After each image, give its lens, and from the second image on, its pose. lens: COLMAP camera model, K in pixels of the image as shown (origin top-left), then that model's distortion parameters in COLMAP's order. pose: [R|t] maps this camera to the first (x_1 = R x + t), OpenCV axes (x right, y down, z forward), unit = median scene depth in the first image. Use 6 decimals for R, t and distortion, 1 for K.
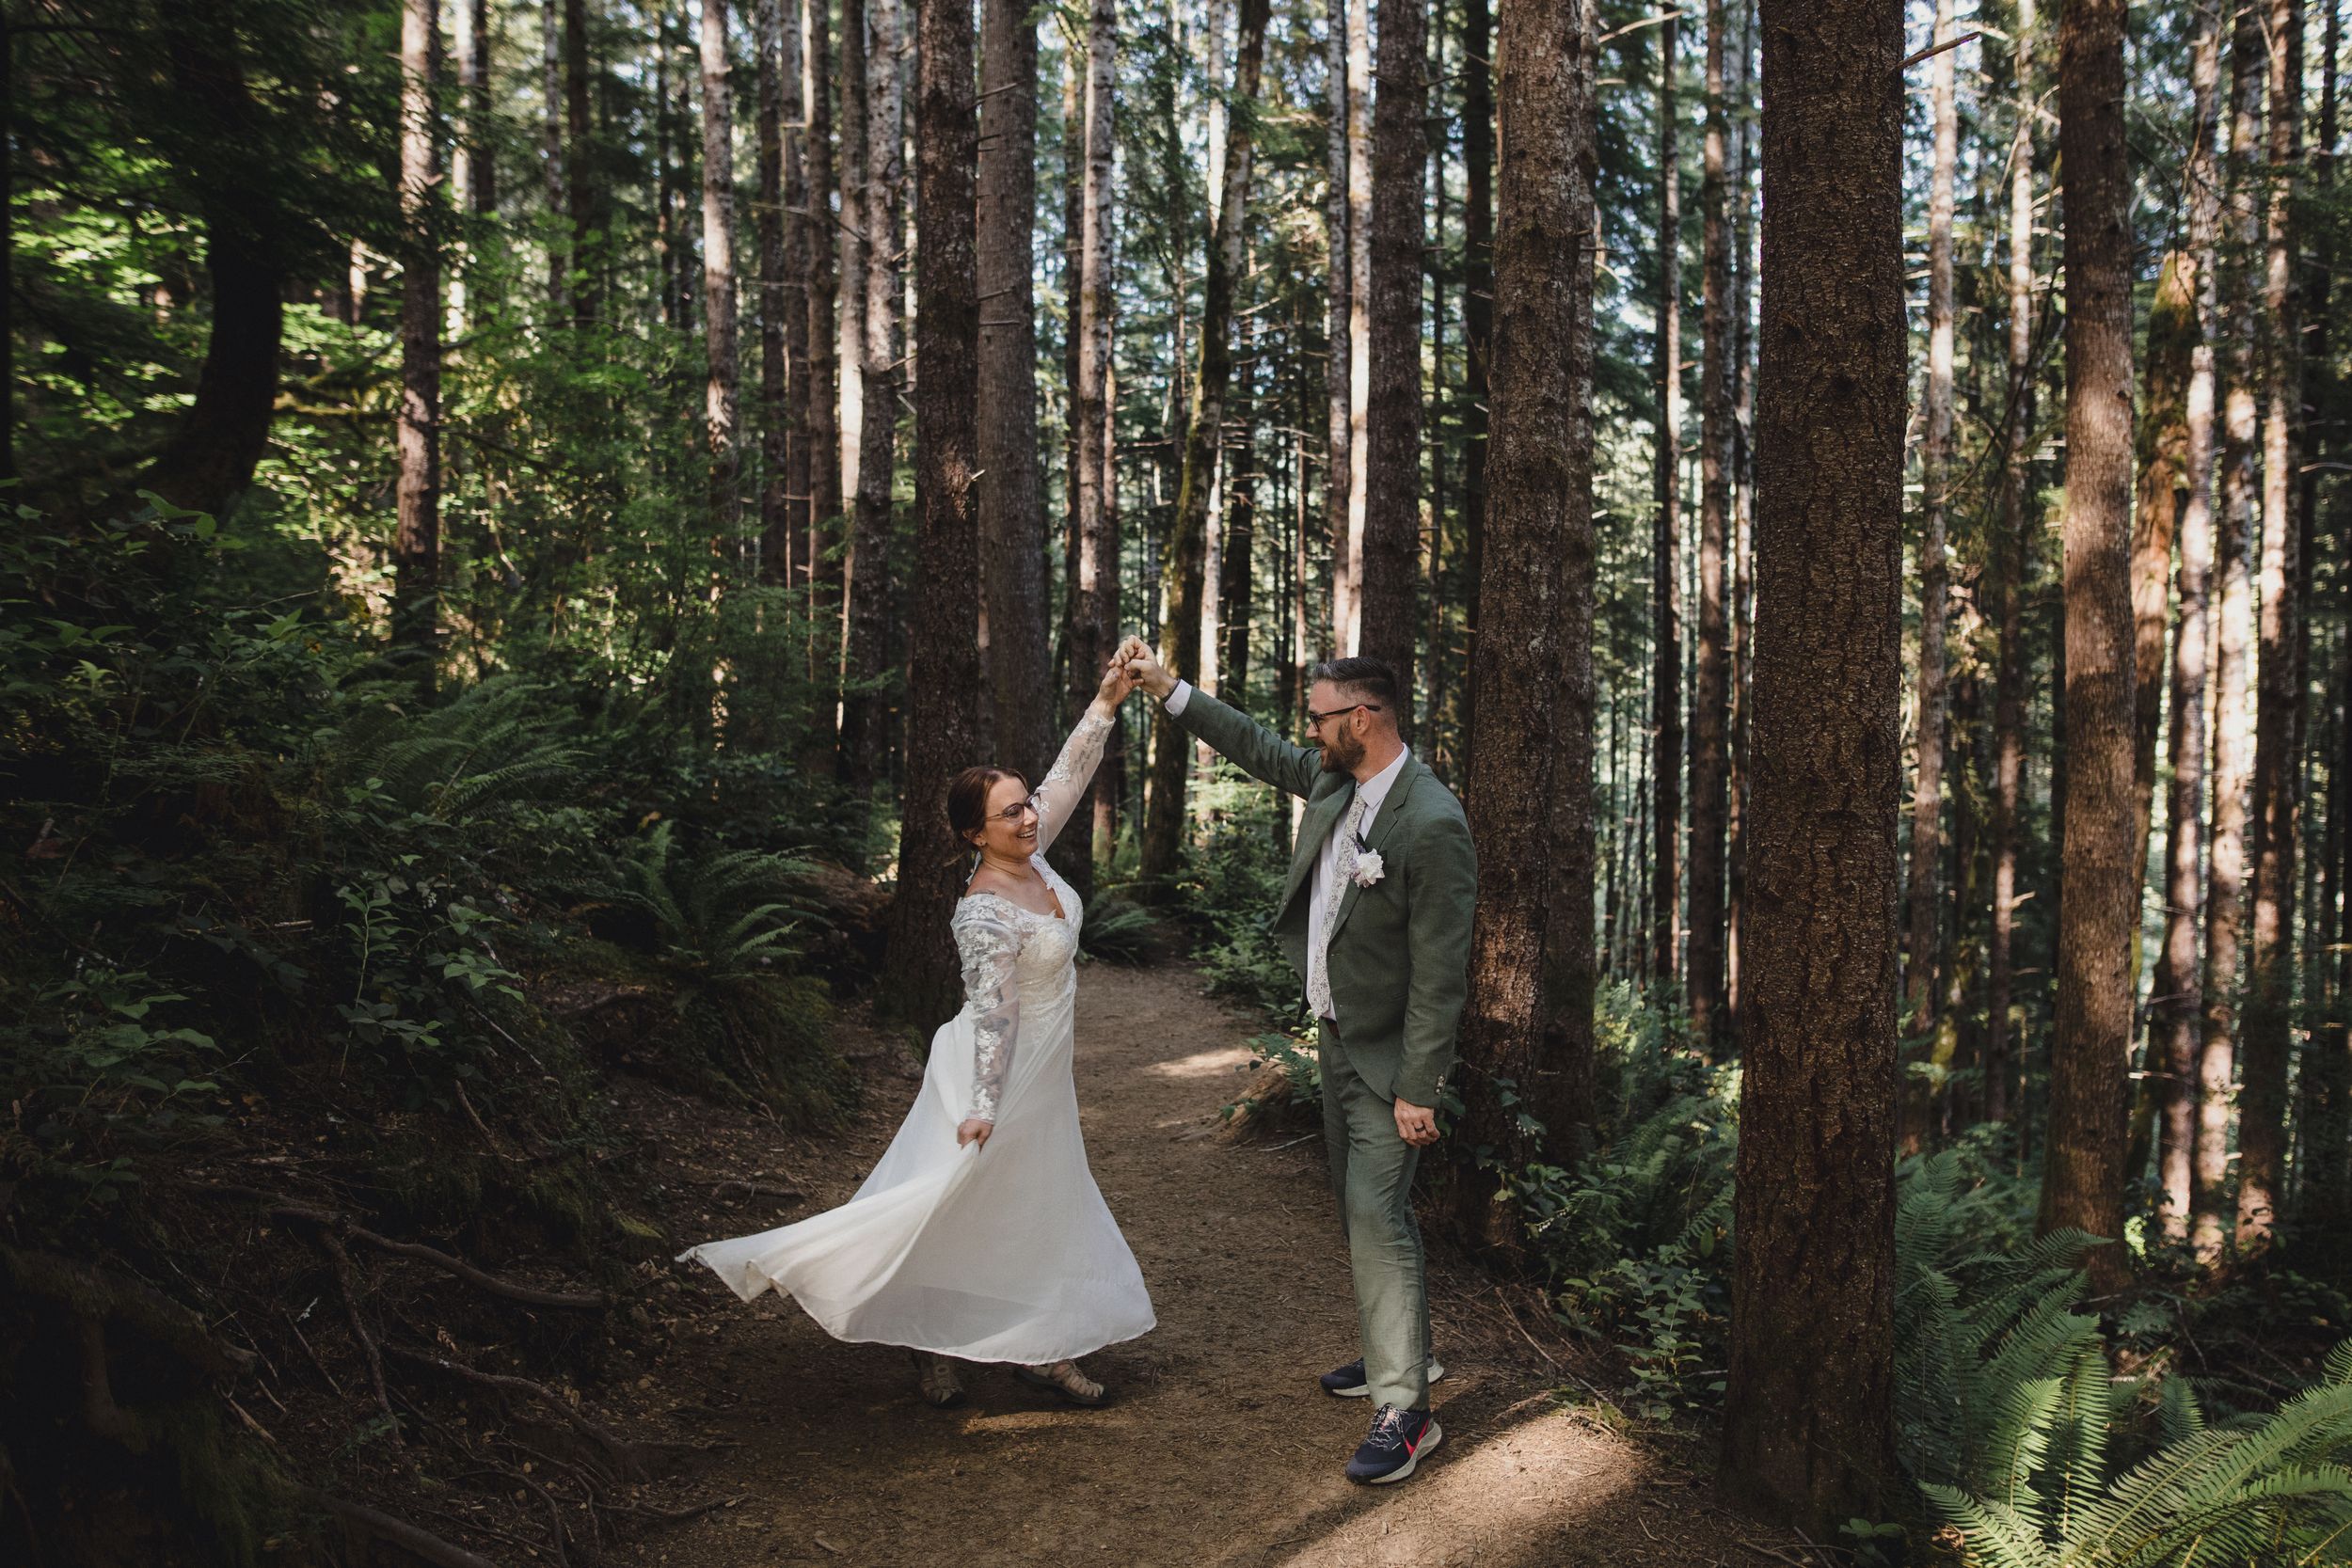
lens RADIAL K [[2140.9, 0, 1177.5], [0, 2140.9, 776.4], [0, 0, 1]] dist [-0.037278, 0.021019]
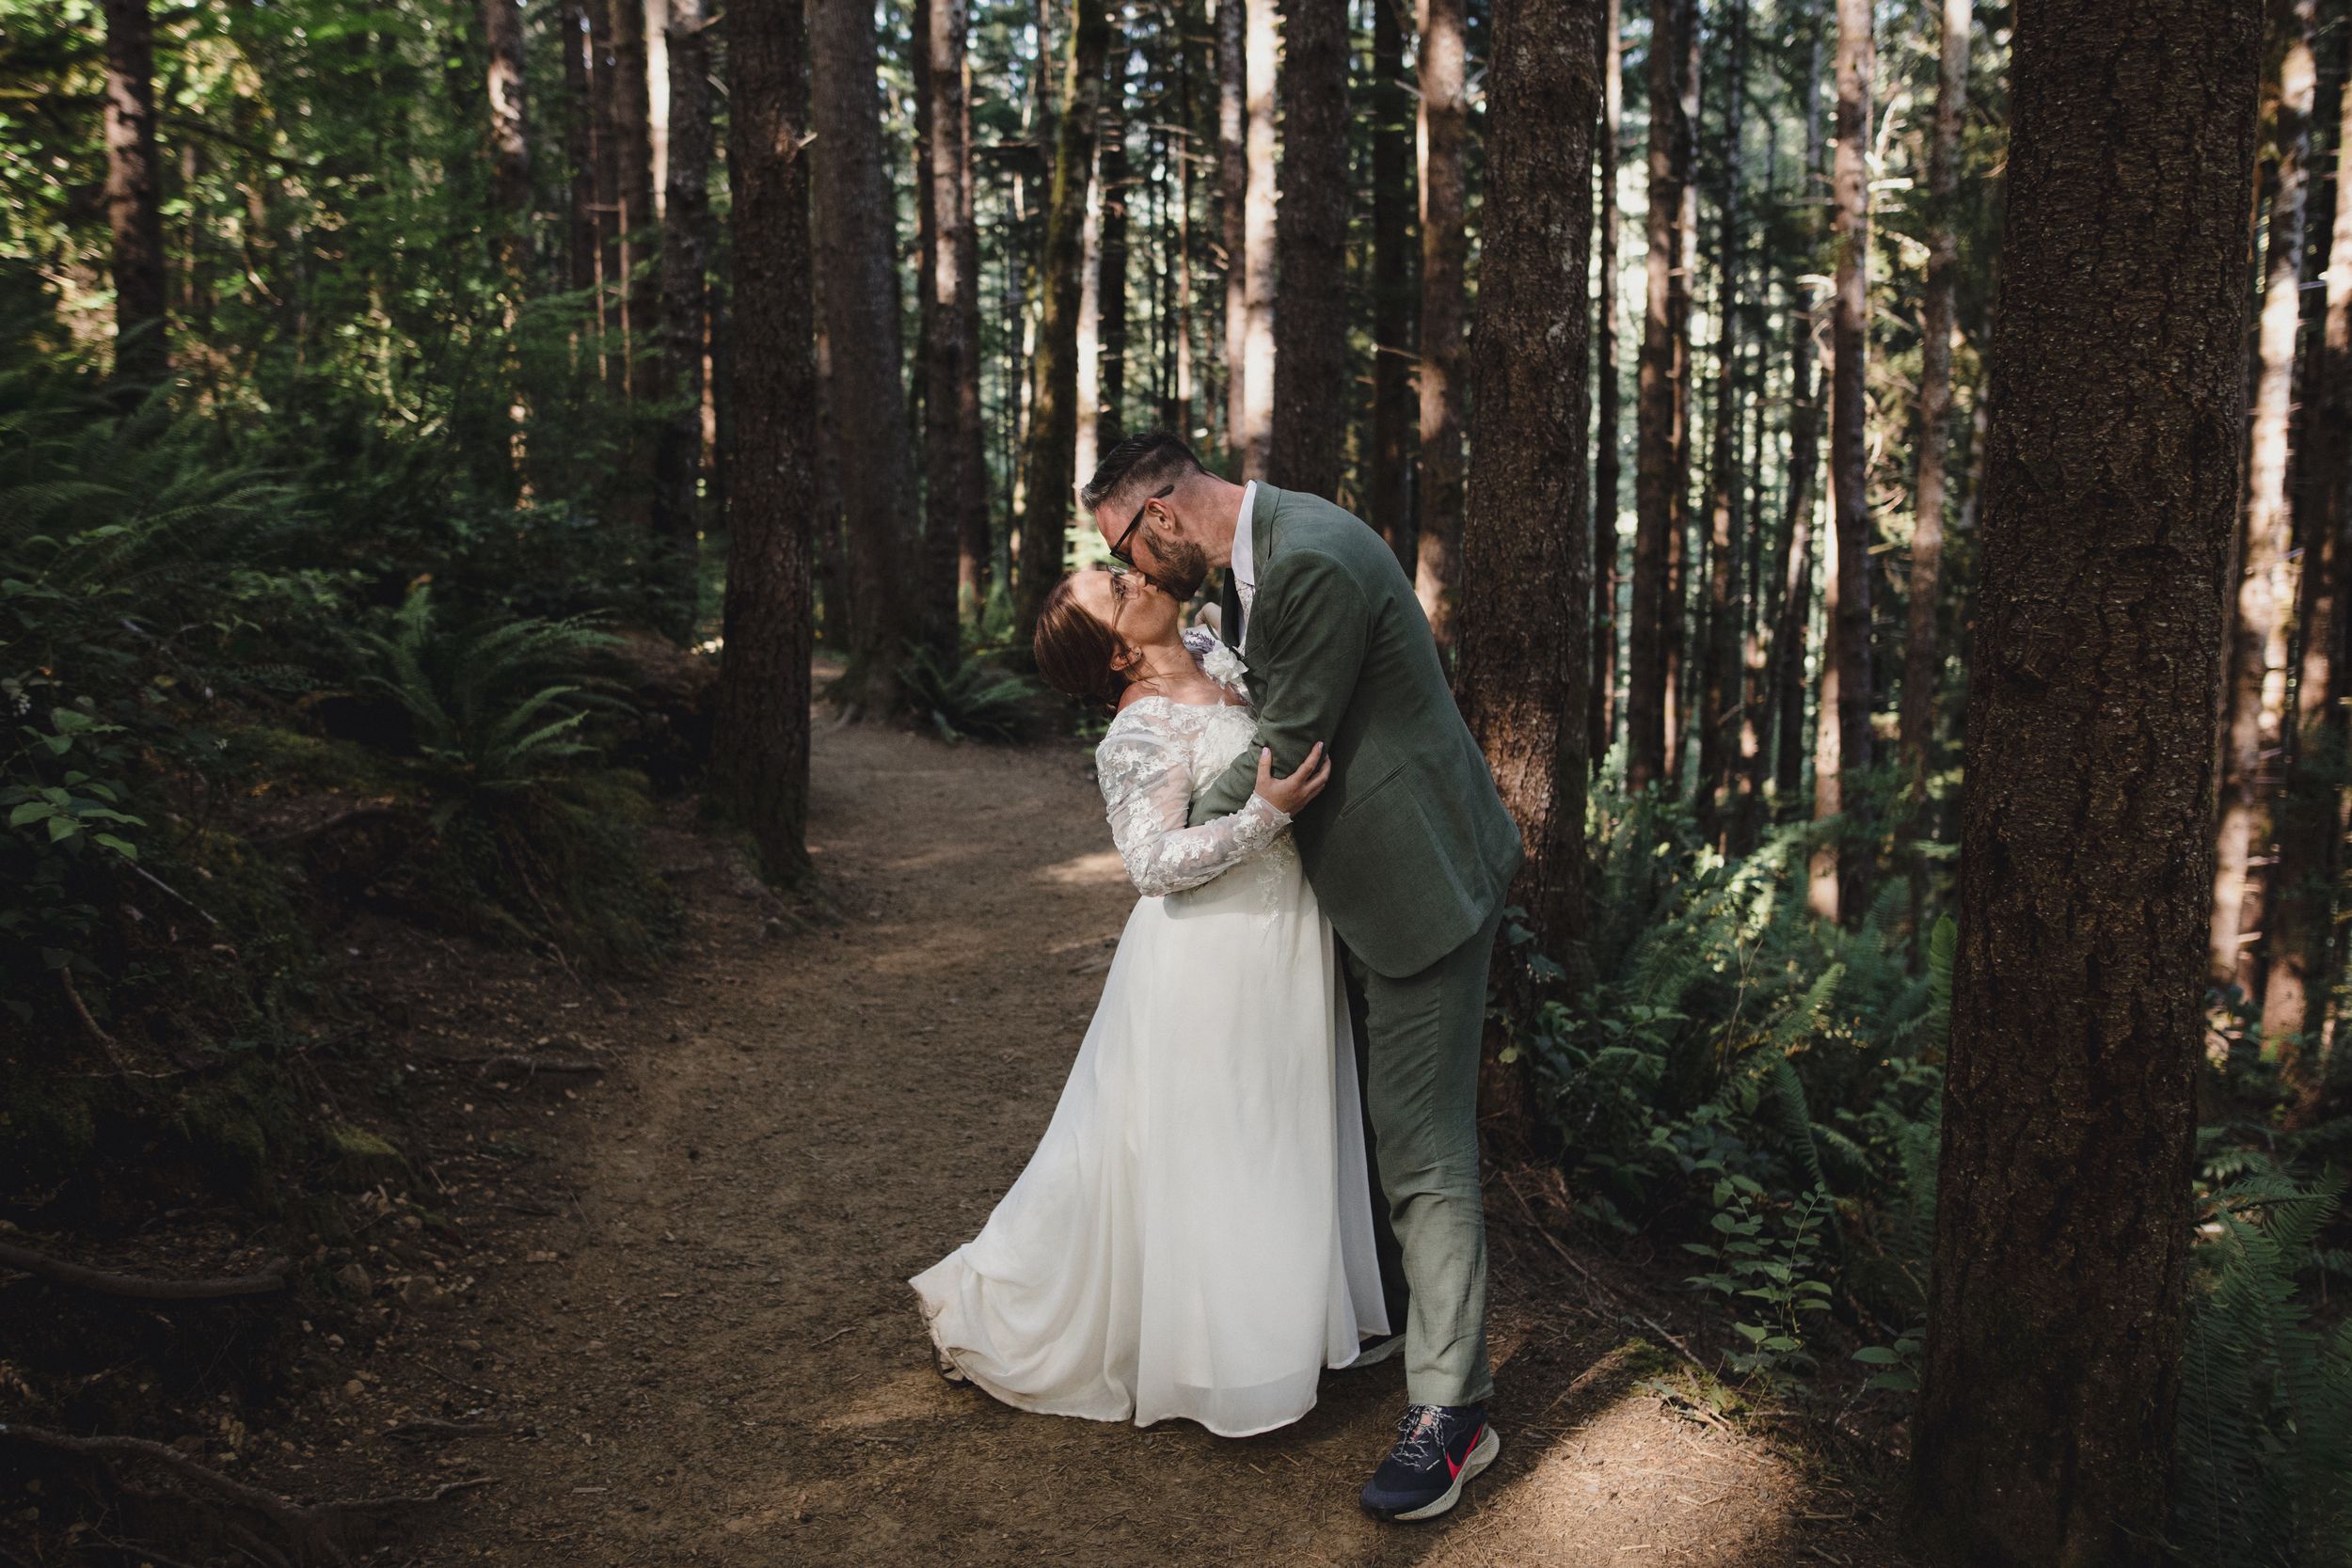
lens RADIAL K [[2140.9, 0, 1177.5], [0, 2140.9, 776.4], [0, 0, 1]] dist [-0.037278, 0.021019]
pose [[0.997725, -0.019157, 0.064638, -0.007844], [0.011655, 0.993354, 0.114506, 0.002713], [-0.066402, -0.113492, 0.991318, 0.119960]]
